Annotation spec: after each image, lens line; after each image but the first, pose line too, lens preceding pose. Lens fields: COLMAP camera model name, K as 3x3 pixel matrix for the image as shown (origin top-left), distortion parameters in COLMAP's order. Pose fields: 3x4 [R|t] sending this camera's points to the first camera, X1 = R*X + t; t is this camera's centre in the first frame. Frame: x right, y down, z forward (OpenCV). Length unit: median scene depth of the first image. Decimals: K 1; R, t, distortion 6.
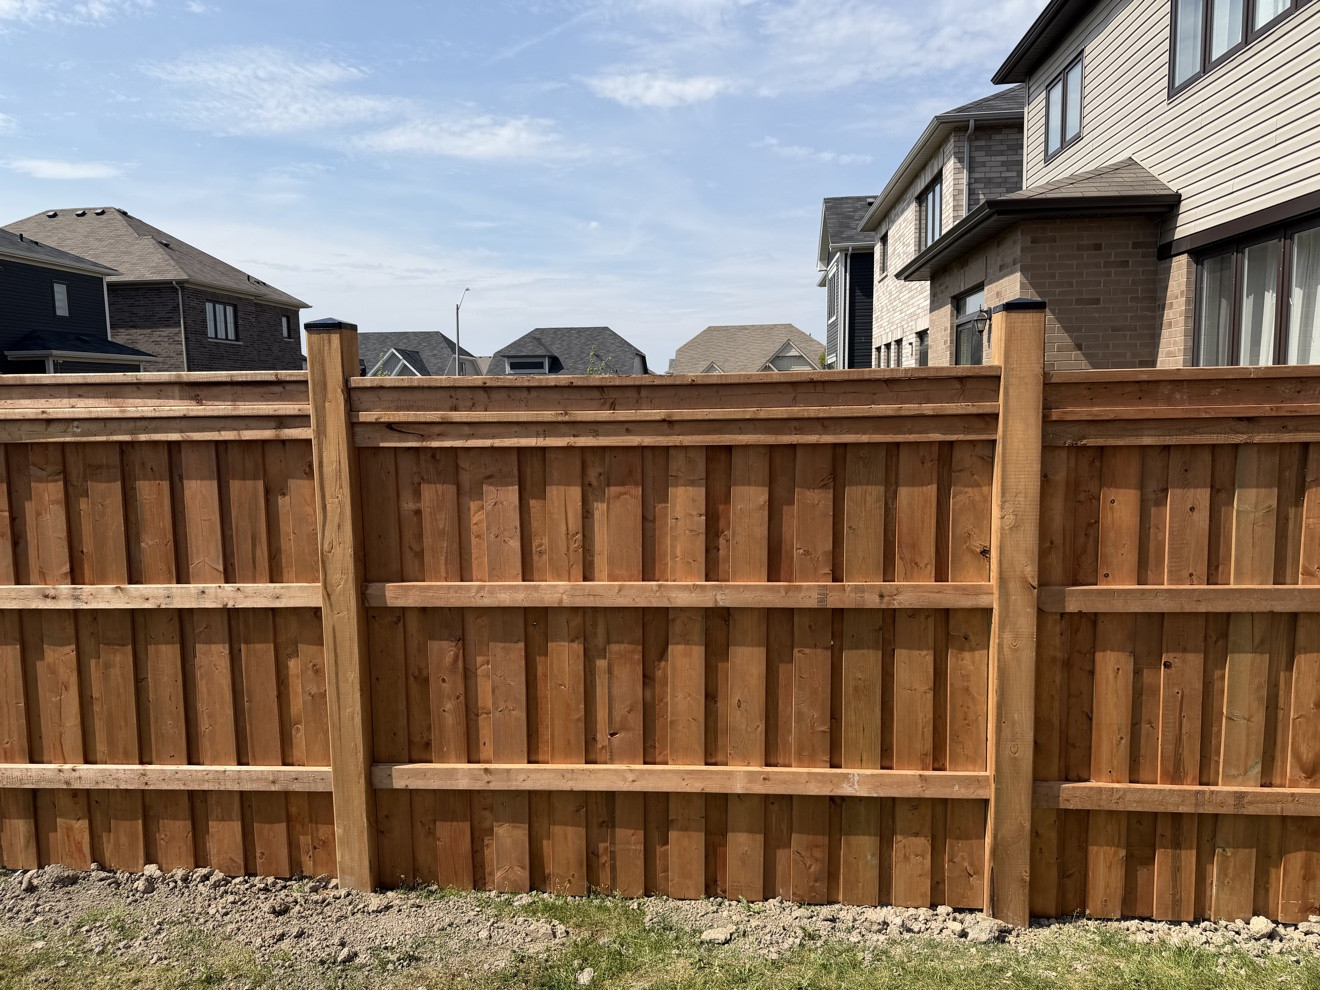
lens RADIAL K [[900.2, 0, 660.0], [0, 900.2, 495.0], [0, 0, 1]] dist [0.034468, -0.003354]
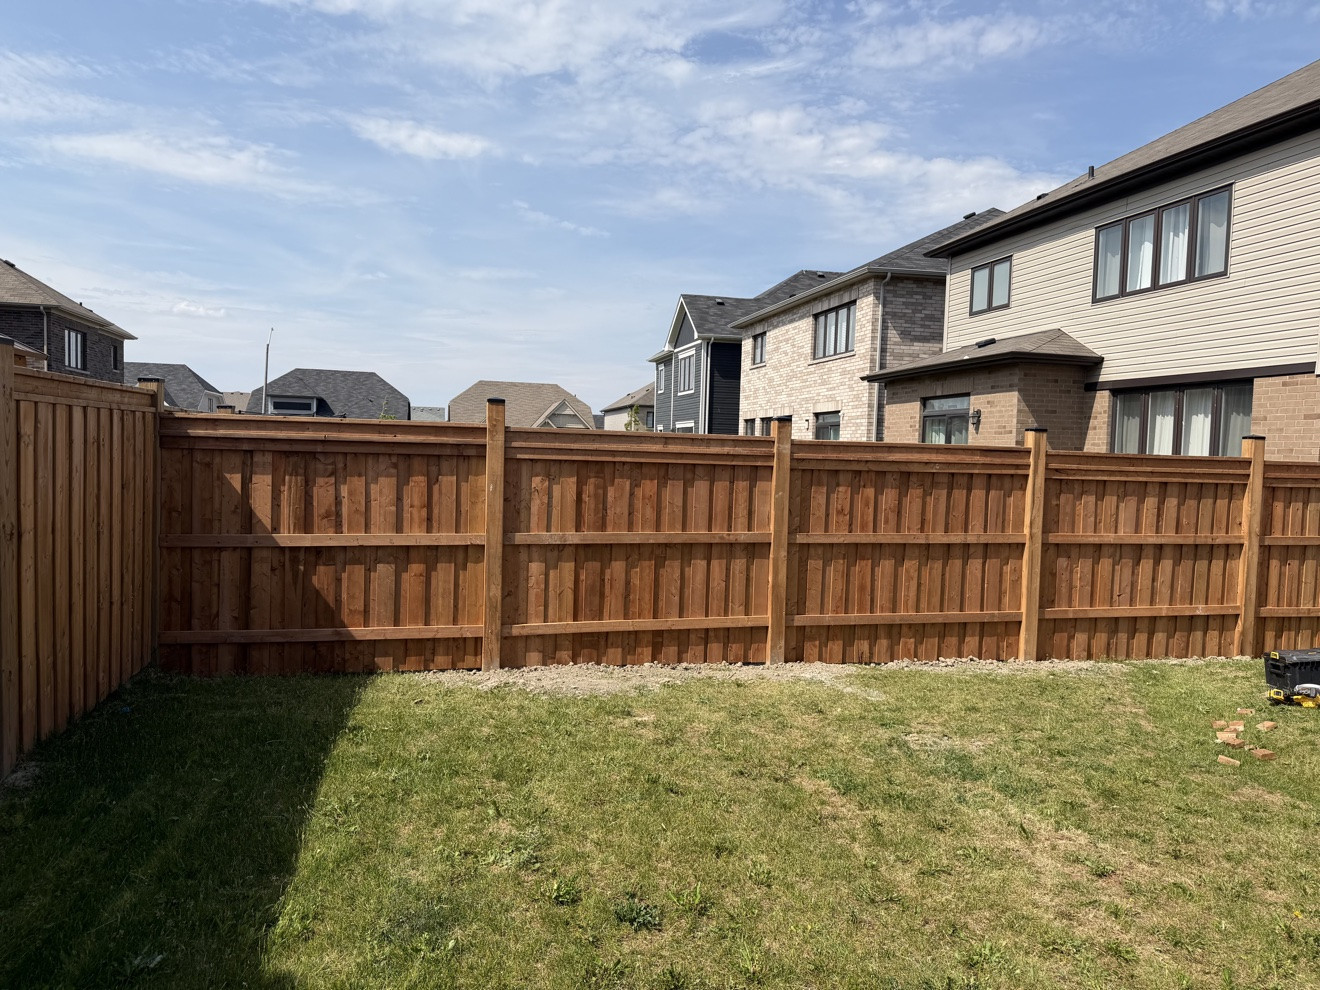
lens RADIAL K [[968.1, 0, 660.0], [0, 968.1, 495.0], [0, 0, 1]] dist [0.024223, 0.007456]
pose [[0.937865, 0.030167, 0.345687, -0.858299], [-0.006552, 0.997576, -0.069278, 0.071236], [-0.346939, 0.062709, 0.935789, -0.438607]]
